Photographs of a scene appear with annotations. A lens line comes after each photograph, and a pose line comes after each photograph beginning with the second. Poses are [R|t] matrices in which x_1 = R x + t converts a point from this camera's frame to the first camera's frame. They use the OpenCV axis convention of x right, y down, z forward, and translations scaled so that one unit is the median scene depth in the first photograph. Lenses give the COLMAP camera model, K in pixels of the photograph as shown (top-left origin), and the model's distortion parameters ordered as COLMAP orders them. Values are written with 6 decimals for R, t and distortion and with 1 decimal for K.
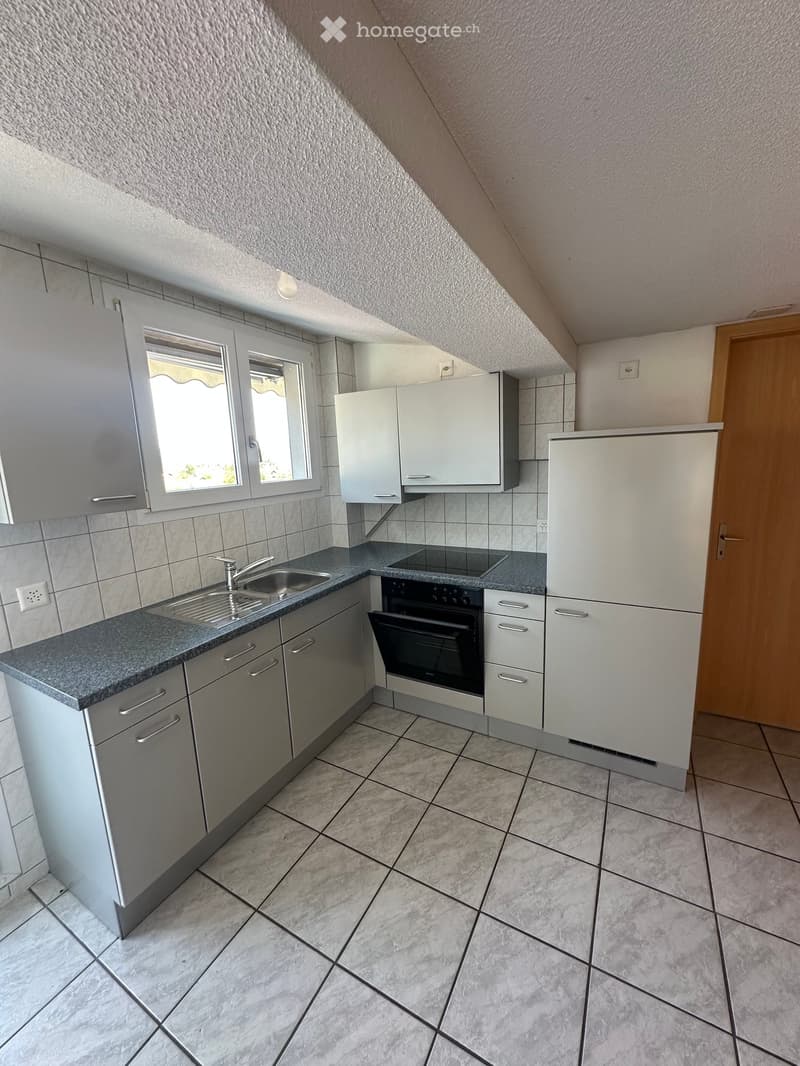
lens RADIAL K [[425.0, 0, 401.7], [0, 425.0, 534.1], [0, 0, 1]] dist [-0.003015, 0.000200]
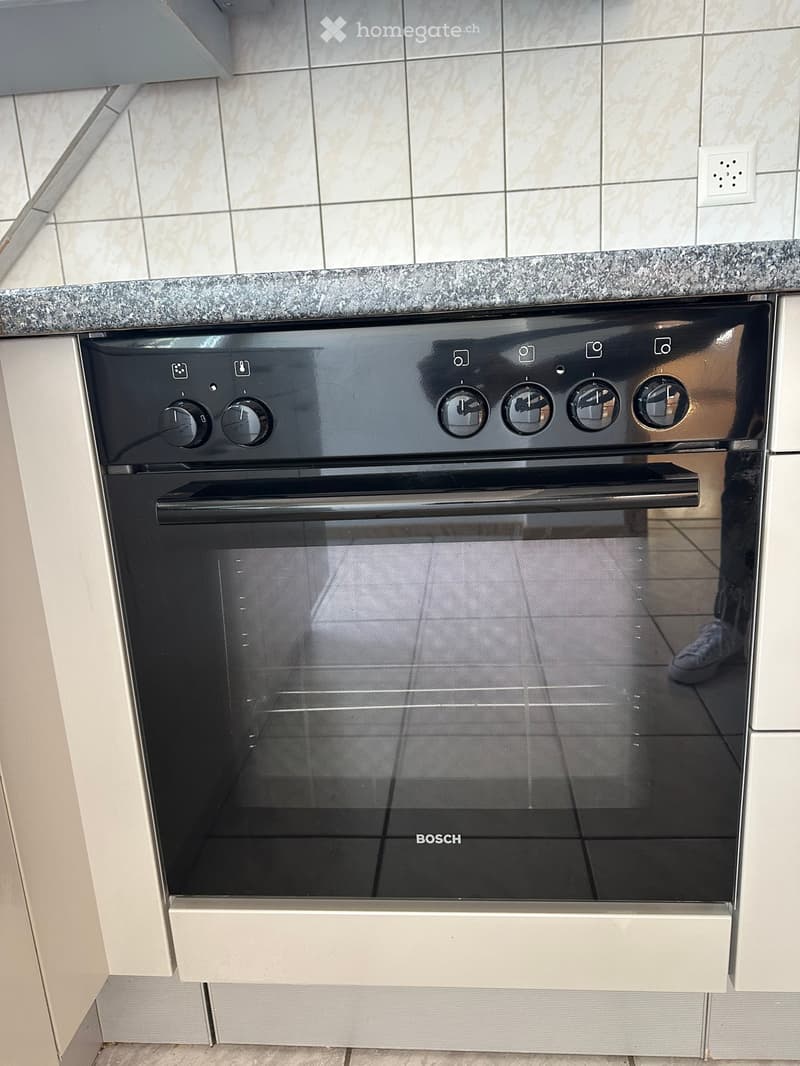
lens RADIAL K [[749.5, 0, 400.0], [0, 749.5, 533.0], [0, 0, 1]] dist [-0.006333, -0.001322]
pose [[0.911679, -0.108465, 0.396330, -0.064857], [0.091529, 0.993904, 0.061461, 0.189665], [-0.400580, -0.019757, 0.916049, 0.799917]]
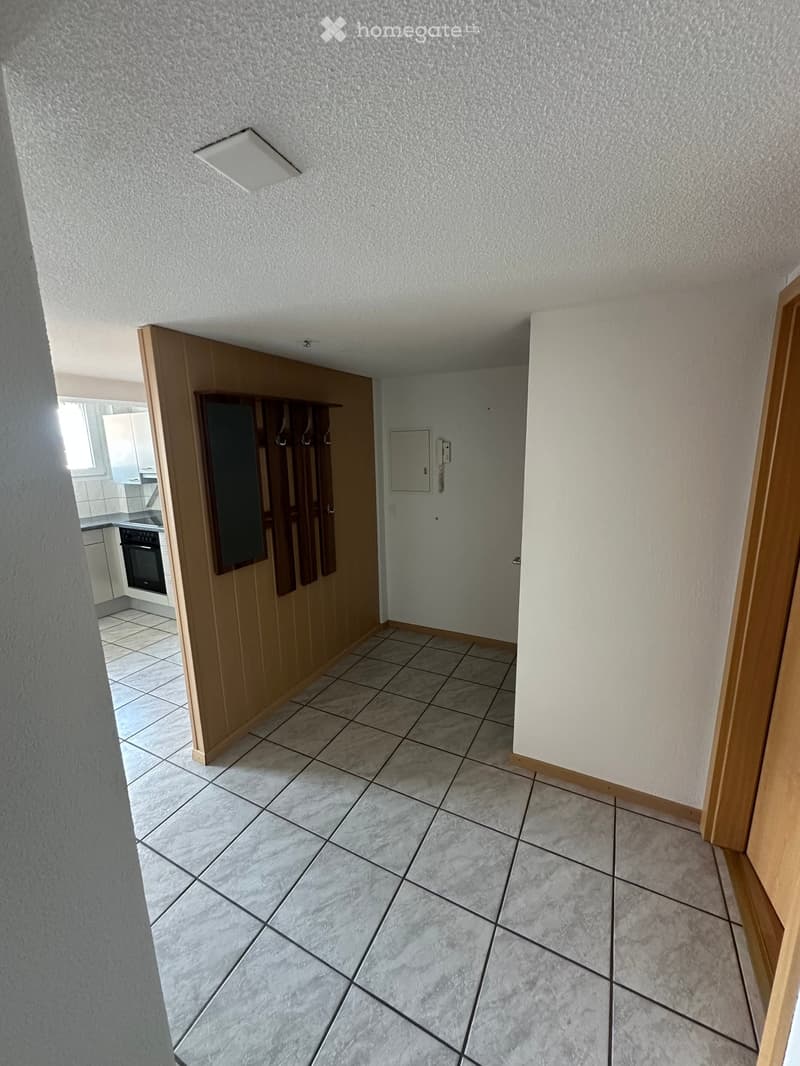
lens RADIAL K [[426.4, 0, 400.0], [0, 426.4, 533.0], [0, 0, 1]] dist [-0.001228, -0.000119]
pose [[0.998428, 0.027363, 0.048908, 1.115423], [-0.027935, 0.999549, 0.011054, 0.084201], [-0.048584, -0.012403, 0.998742, -0.837437]]
